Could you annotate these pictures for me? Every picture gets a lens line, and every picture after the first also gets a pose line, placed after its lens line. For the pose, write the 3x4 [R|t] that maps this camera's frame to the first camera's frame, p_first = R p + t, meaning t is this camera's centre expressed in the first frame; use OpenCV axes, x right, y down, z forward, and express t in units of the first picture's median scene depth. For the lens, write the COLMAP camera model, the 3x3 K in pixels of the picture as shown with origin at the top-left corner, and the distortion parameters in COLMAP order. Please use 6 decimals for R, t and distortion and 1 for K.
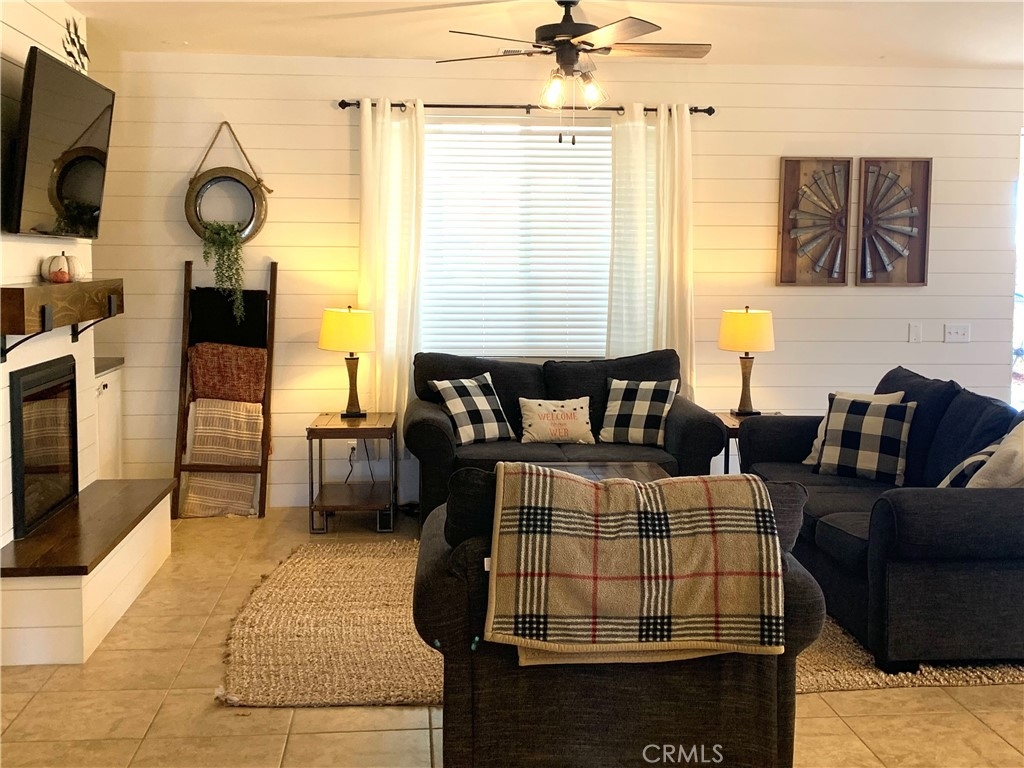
lens RADIAL K [[1243.1, 0, 512.0], [0, 1243.1, 384.0], [0, 0, 1]] dist [0.212583, -0.550609]
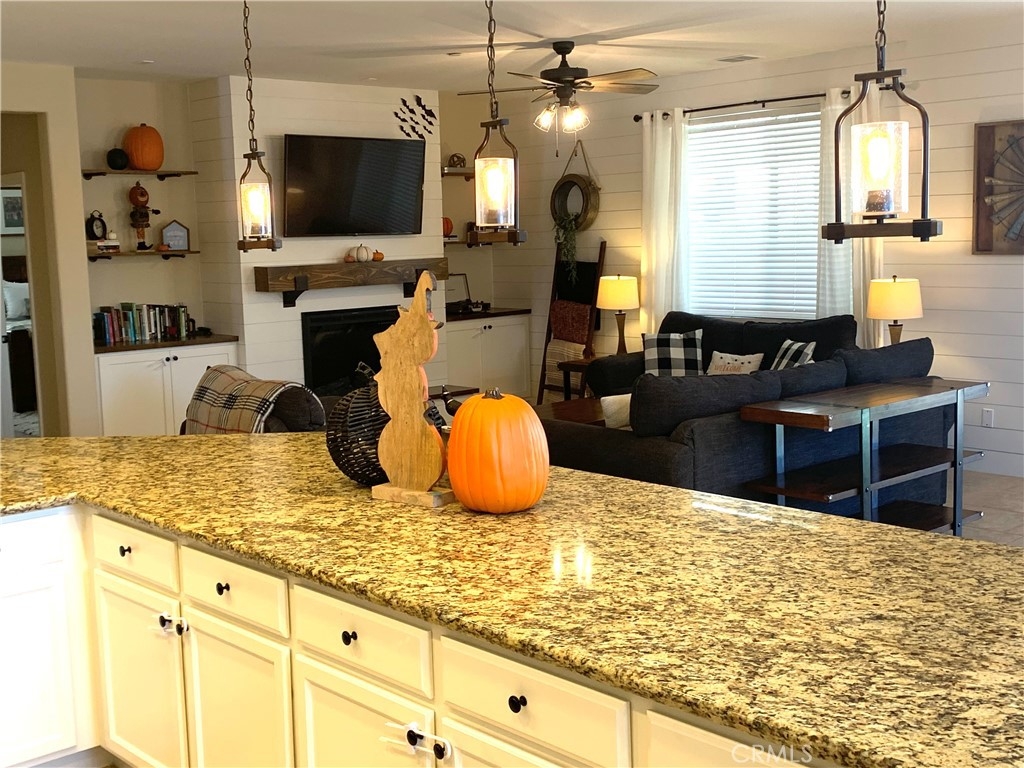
lens RADIAL K [[1243.1, 0, 512.0], [0, 1243.1, 384.0], [0, 0, 1]] dist [0.212583, -0.550609]
pose [[0.594462, 0.077341, -0.800396, 0.843539], [-0.046267, 0.997005, 0.061976, -0.022586], [0.802791, 0.000190, 0.596260, 0.120557]]
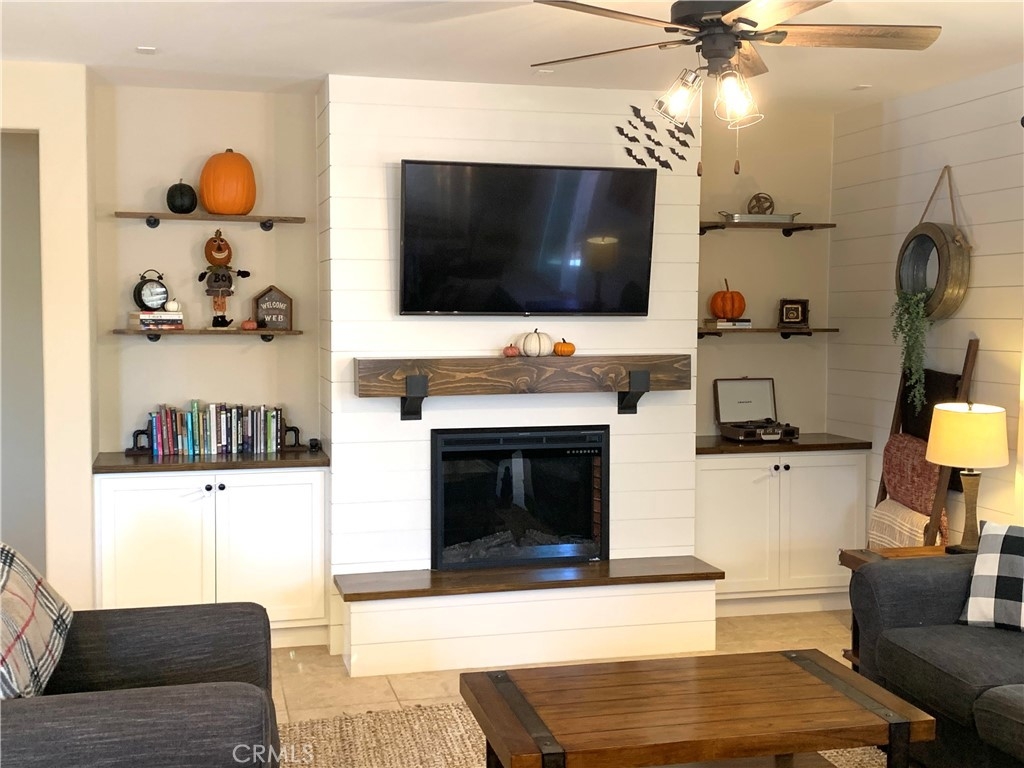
lens RADIAL K [[1243.1, 0, 512.0], [0, 1243.1, 384.0], [0, 0, 1]] dist [0.212583, -0.550609]
pose [[0.150172, 0.058599, -0.986922, 0.535044], [-0.099332, 0.994085, 0.043910, -0.076218], [0.983657, 0.091438, 0.155105, 0.608523]]
